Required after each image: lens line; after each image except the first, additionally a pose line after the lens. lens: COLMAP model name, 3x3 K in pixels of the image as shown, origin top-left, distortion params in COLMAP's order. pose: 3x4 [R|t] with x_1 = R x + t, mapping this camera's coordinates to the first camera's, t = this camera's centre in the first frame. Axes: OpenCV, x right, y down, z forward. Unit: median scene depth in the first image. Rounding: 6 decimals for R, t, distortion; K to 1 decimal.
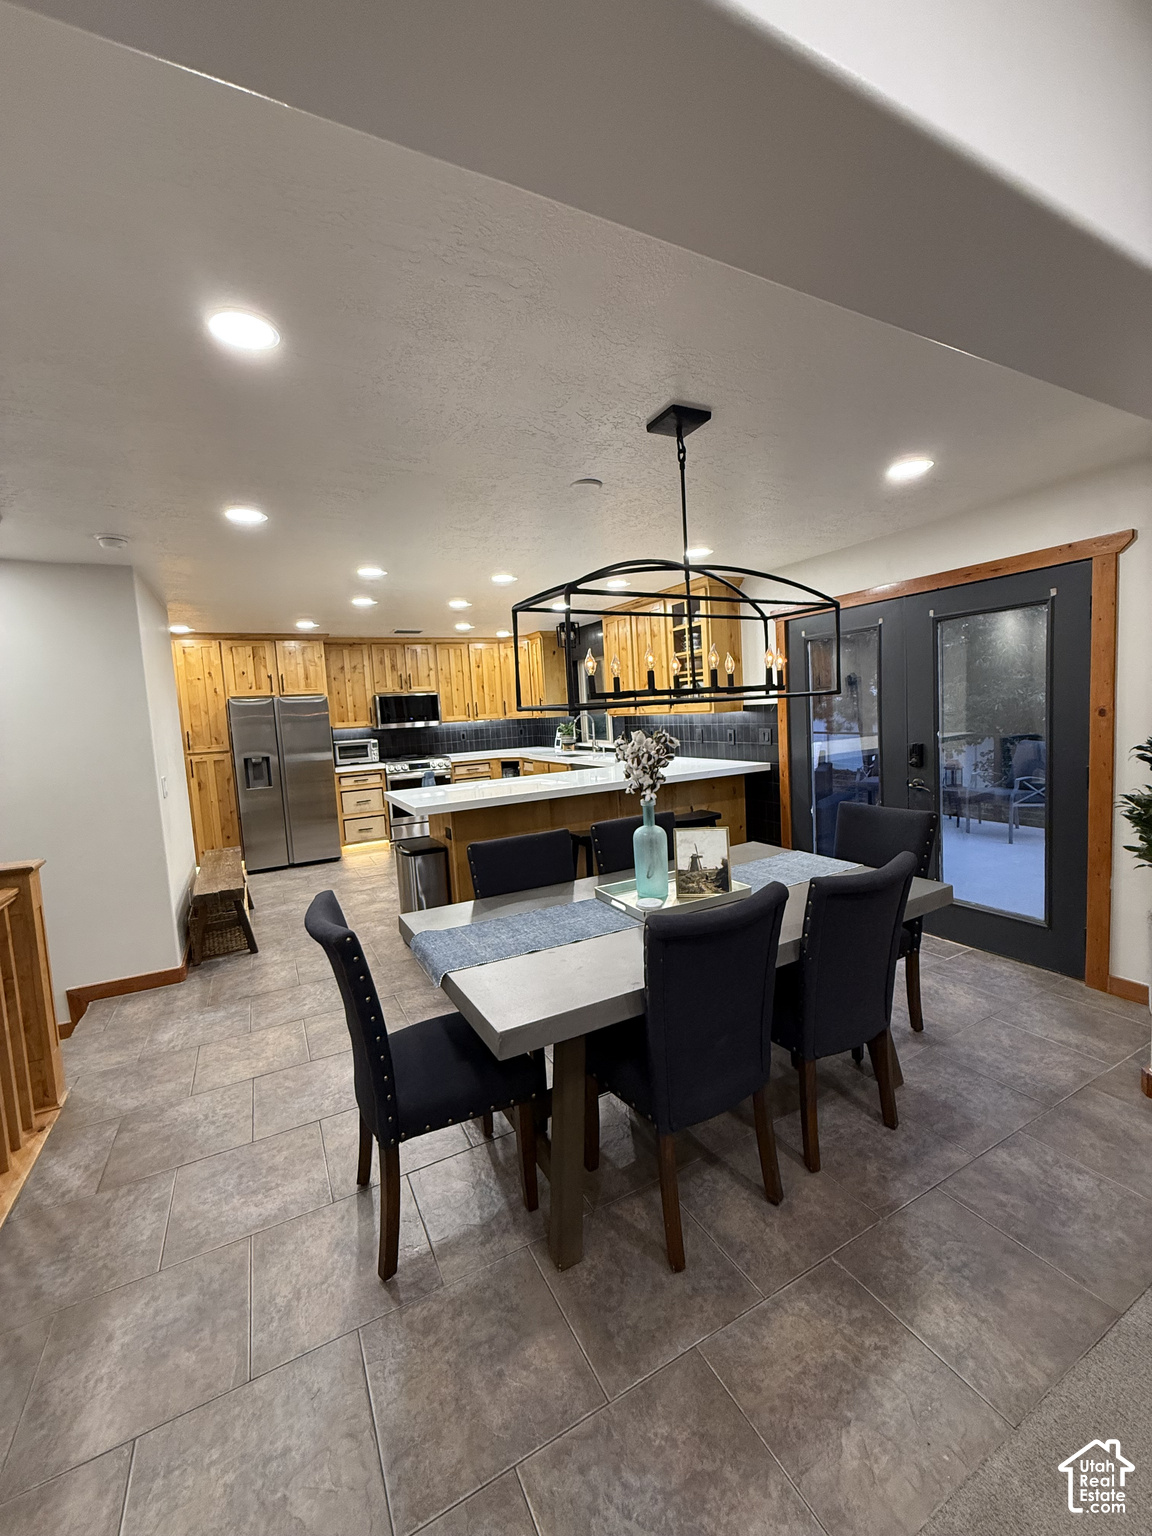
lens RADIAL K [[614.6, 0, 578.4], [0, 614.6, 764.1], [0, 0, 1]] dist [0.001529, 0.000010]
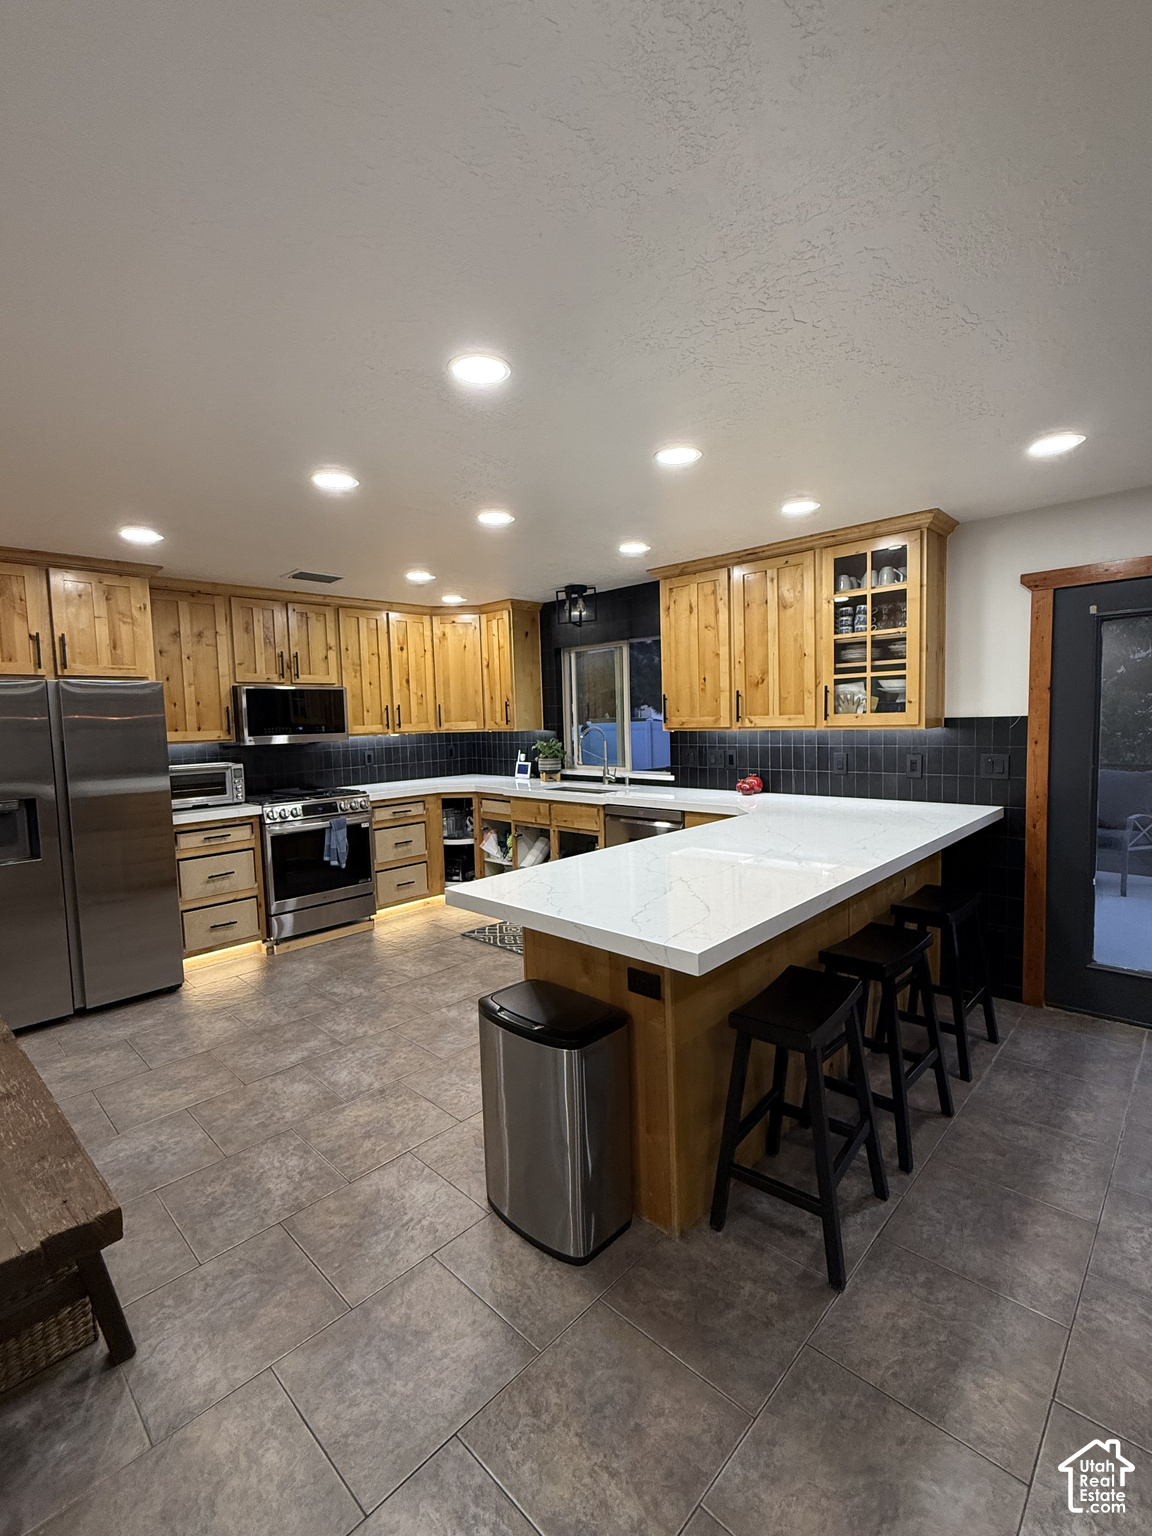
lens RADIAL K [[678.8, 0, 576.2], [0, 678.8, 768.4], [0, 0, 1]] dist [-0.009997, 0.000147]
pose [[0.948736, 0.005087, 0.316028, -0.233036], [0.004133, 0.999585, -0.028497, -0.015939], [-0.316042, 0.028342, 0.948322, 0.309022]]
